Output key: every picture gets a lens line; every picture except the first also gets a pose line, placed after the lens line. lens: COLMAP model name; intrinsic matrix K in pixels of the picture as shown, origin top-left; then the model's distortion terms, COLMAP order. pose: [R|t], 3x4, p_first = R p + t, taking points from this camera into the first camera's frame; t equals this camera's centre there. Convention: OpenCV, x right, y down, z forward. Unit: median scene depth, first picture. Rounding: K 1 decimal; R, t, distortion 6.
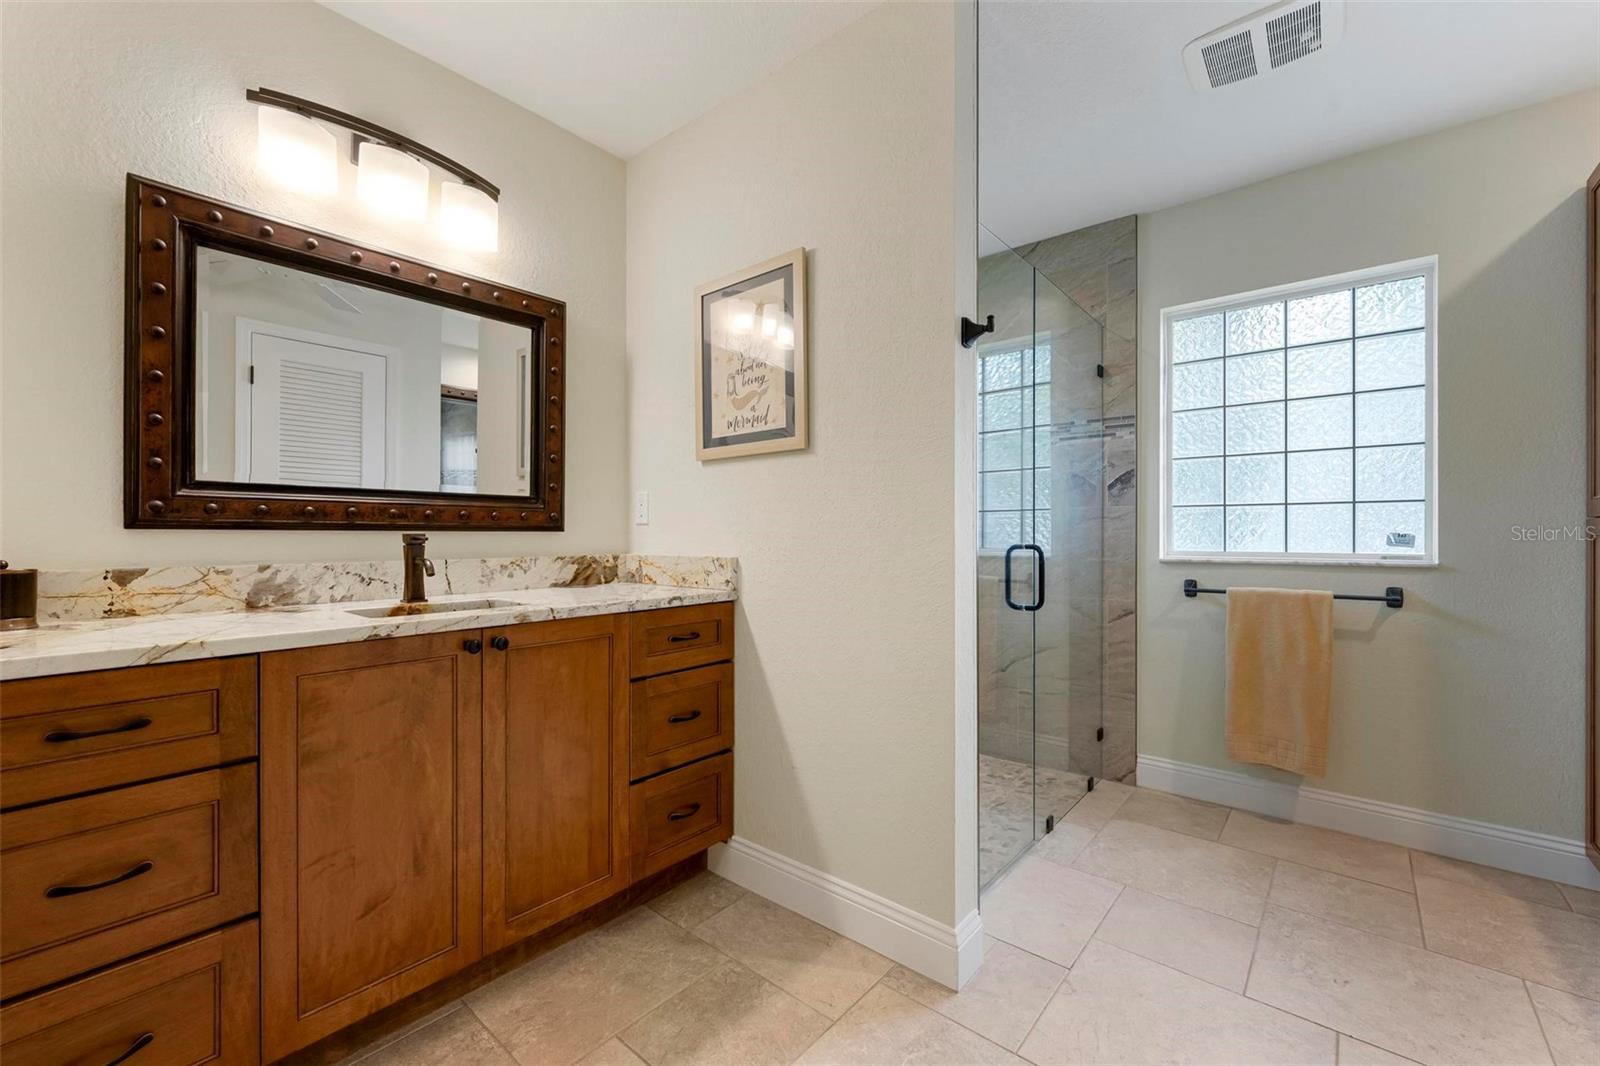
lens RADIAL K [[657.8, 0, 800.0], [0, 657.8, 533.0], [0, 0, 1]] dist [0.000118, -0.000233]
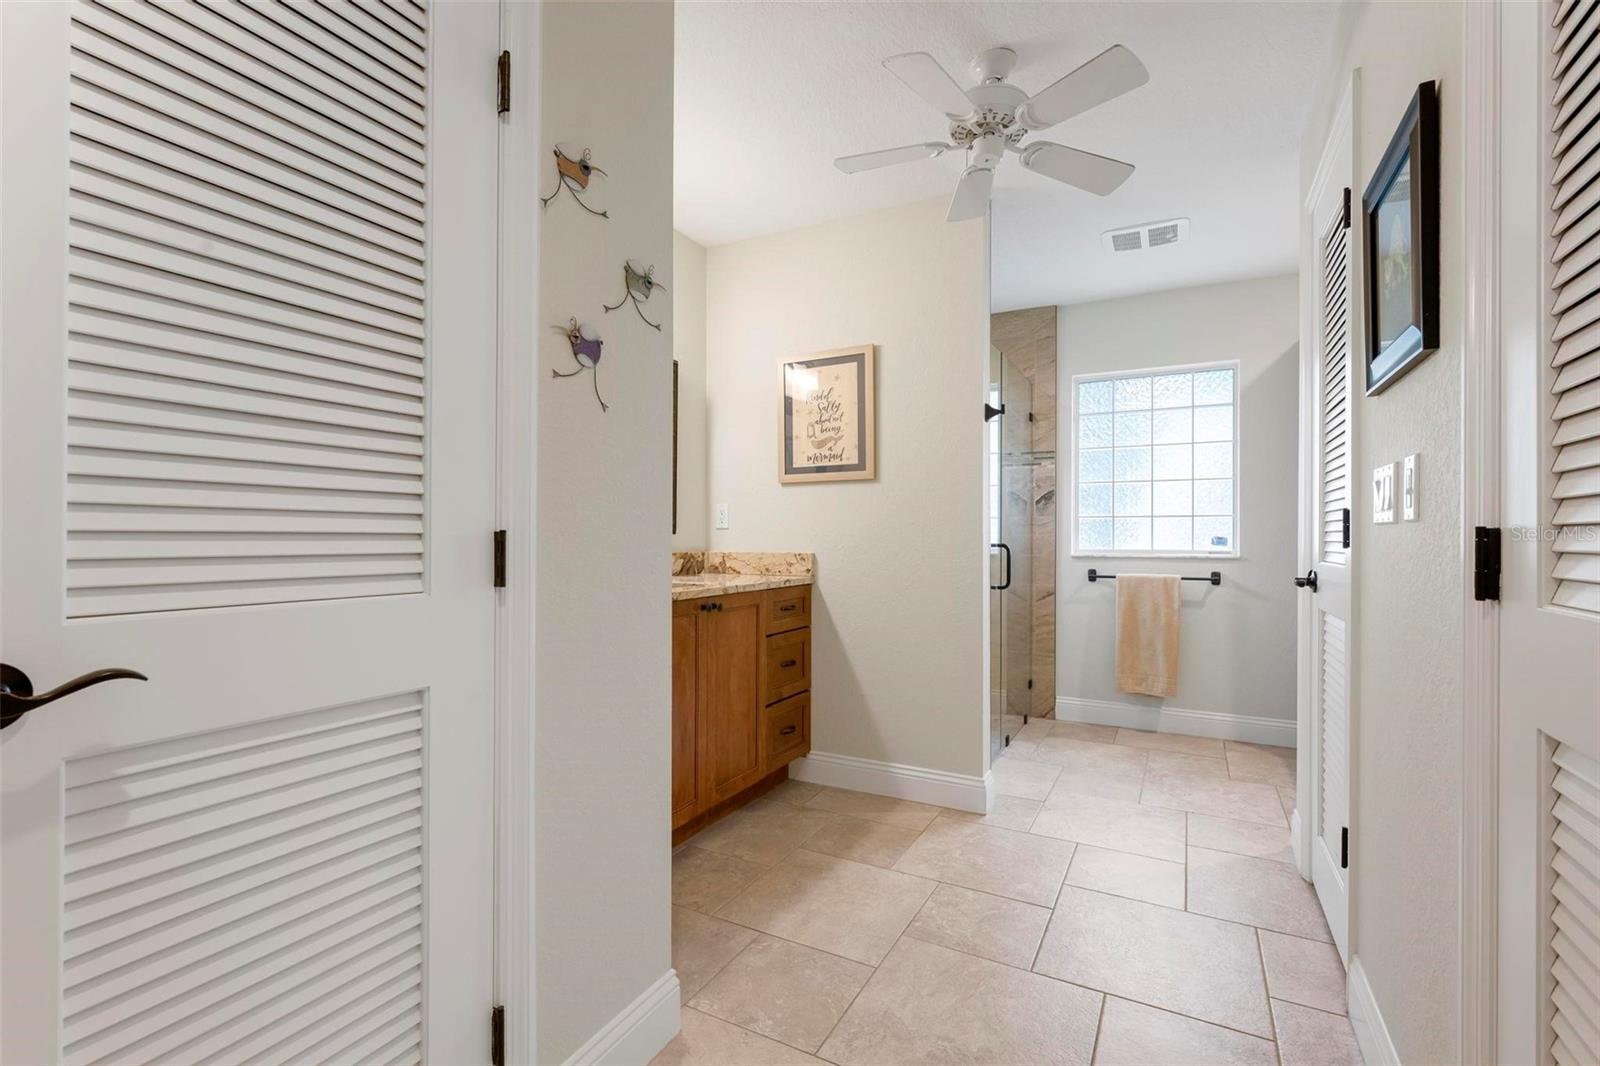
lens RADIAL K [[721.9, 0, 800.0], [0, 721.9, 533.0], [0, 0, 1]] dist [0.000379, 0.000028]
pose [[0.978655, 0.002941, 0.205490, -0.419960], [-0.002420, 0.999993, -0.002791, -0.001291], [-0.205496, 0.002234, 0.978655, -0.481628]]
